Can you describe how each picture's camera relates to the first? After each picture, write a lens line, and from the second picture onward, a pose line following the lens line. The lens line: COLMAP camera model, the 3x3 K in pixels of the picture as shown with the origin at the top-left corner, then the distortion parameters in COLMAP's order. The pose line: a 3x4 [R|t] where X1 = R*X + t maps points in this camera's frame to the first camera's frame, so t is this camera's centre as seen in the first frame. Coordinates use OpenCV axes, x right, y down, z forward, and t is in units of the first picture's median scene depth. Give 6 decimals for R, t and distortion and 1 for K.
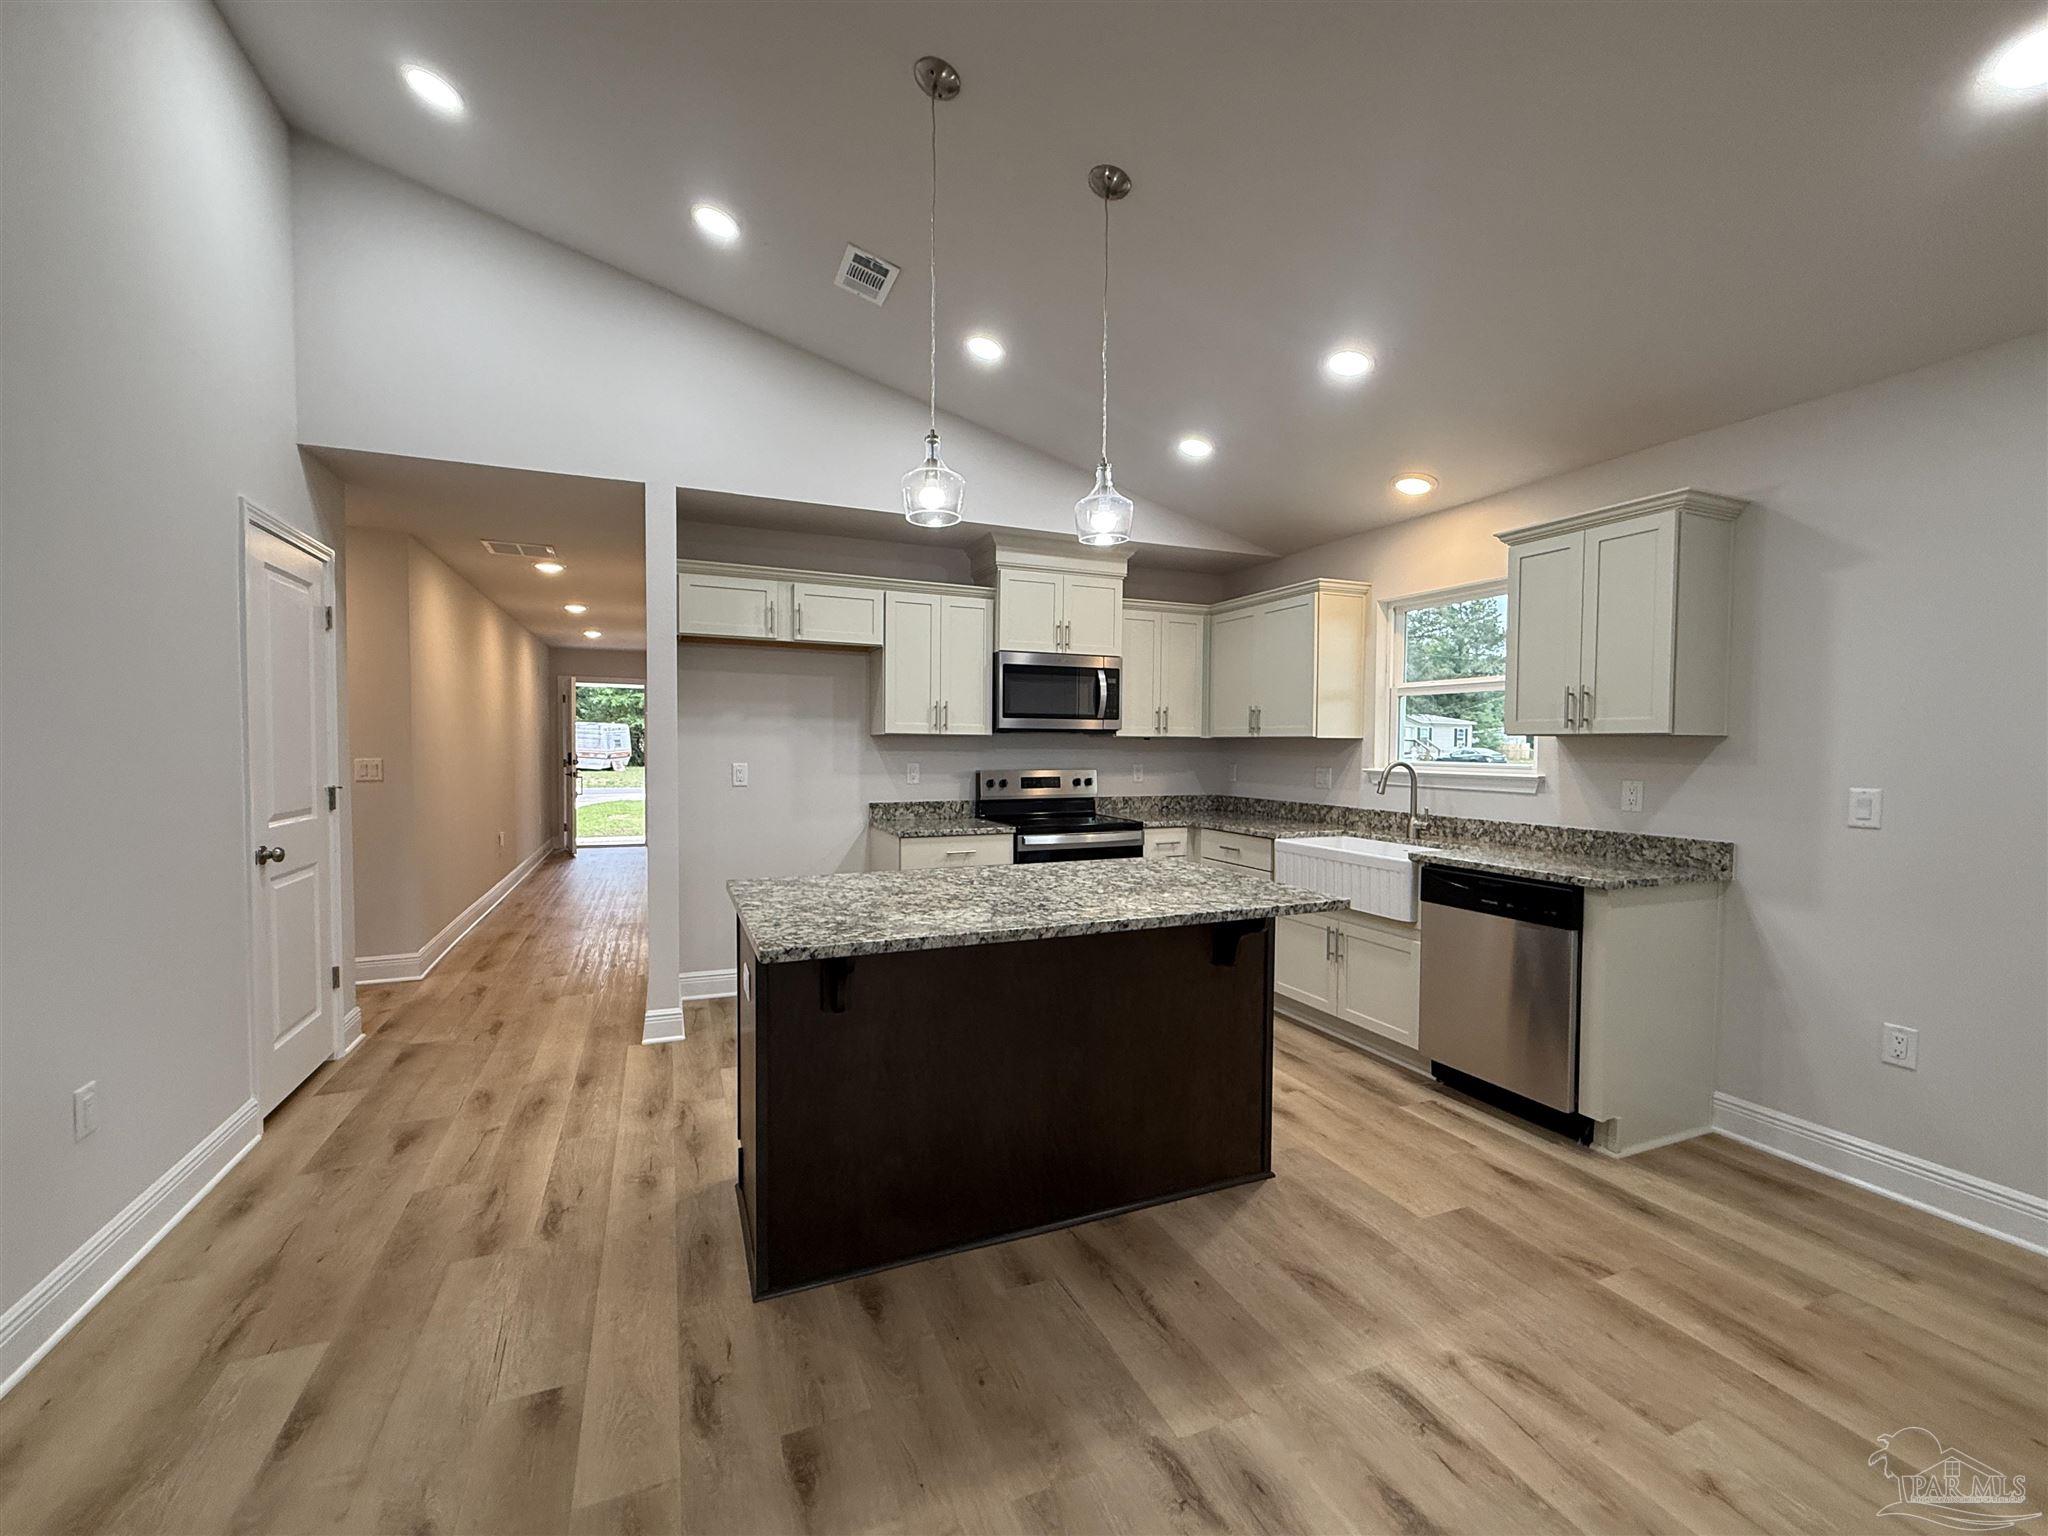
lens RADIAL K [[845.8, 0, 1024.0], [0, 845.8, 768.0], [0, 0, 1]] dist [-0.002320, -0.000345]
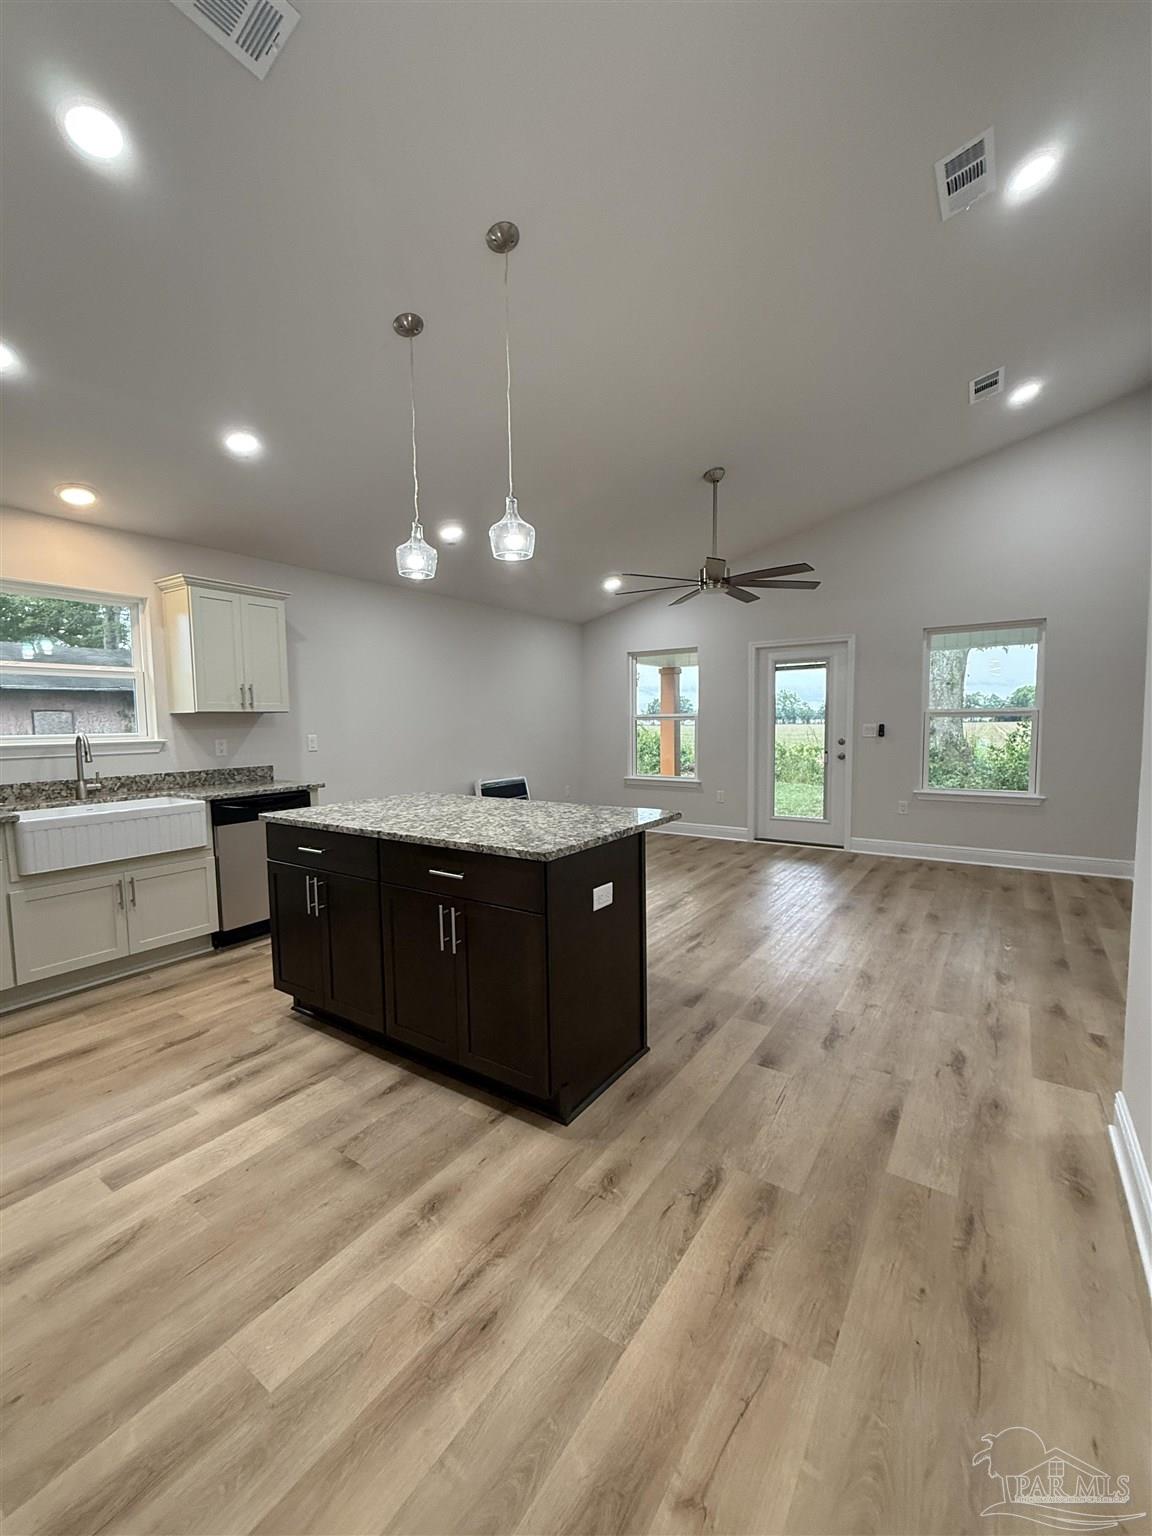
lens RADIAL K [[634.3, 0, 576.0], [0, 634.3, 768.0], [0, 0, 1]] dist [-0.002320, -0.000345]
pose [[-0.538991, -0.062686, 0.839976, -0.798428], [0.034672, 0.994731, 0.096483, -0.026007], [-0.841598, 0.081127, -0.533977, 1.110369]]
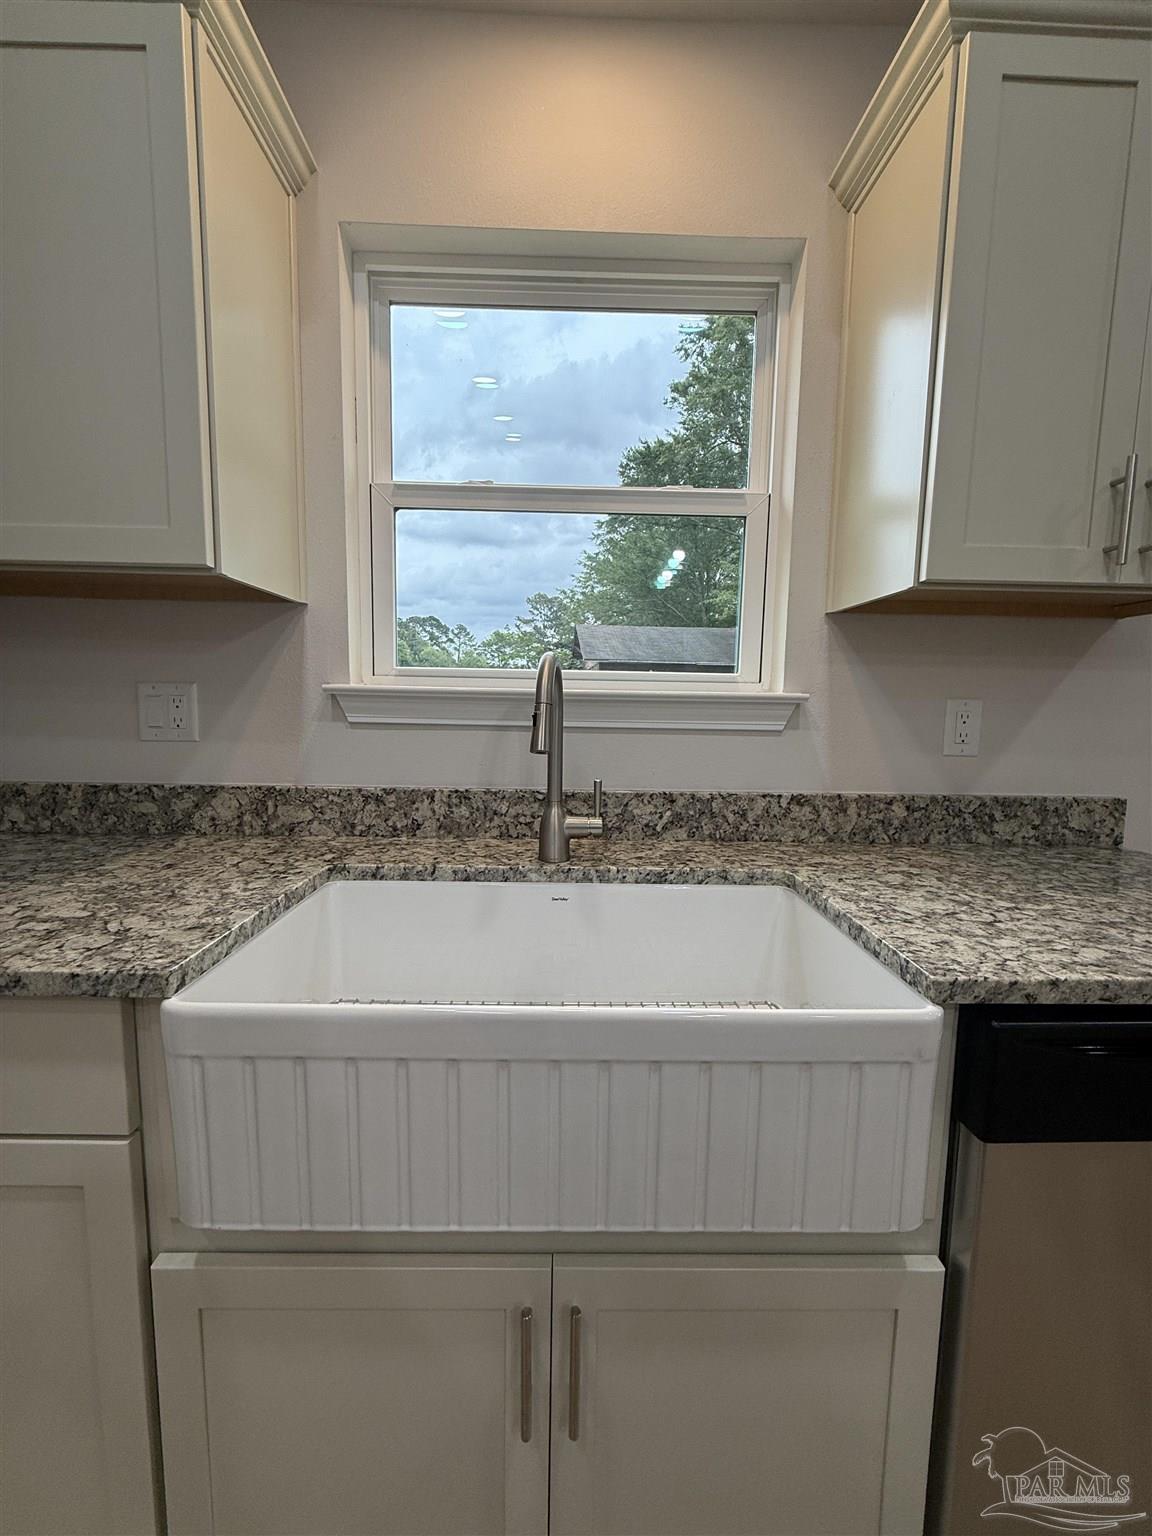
lens RADIAL K [[608.0, 0, 576.0], [0, 608.0, 768.0], [0, 0, 1]] dist [0.000057, 0.000048]
pose [[0.380456, -0.102278, 0.919126, 0.265828], [0.011741, 0.994320, 0.105786, 0.015111], [-0.924725, -0.029455, 0.379496, 1.105815]]
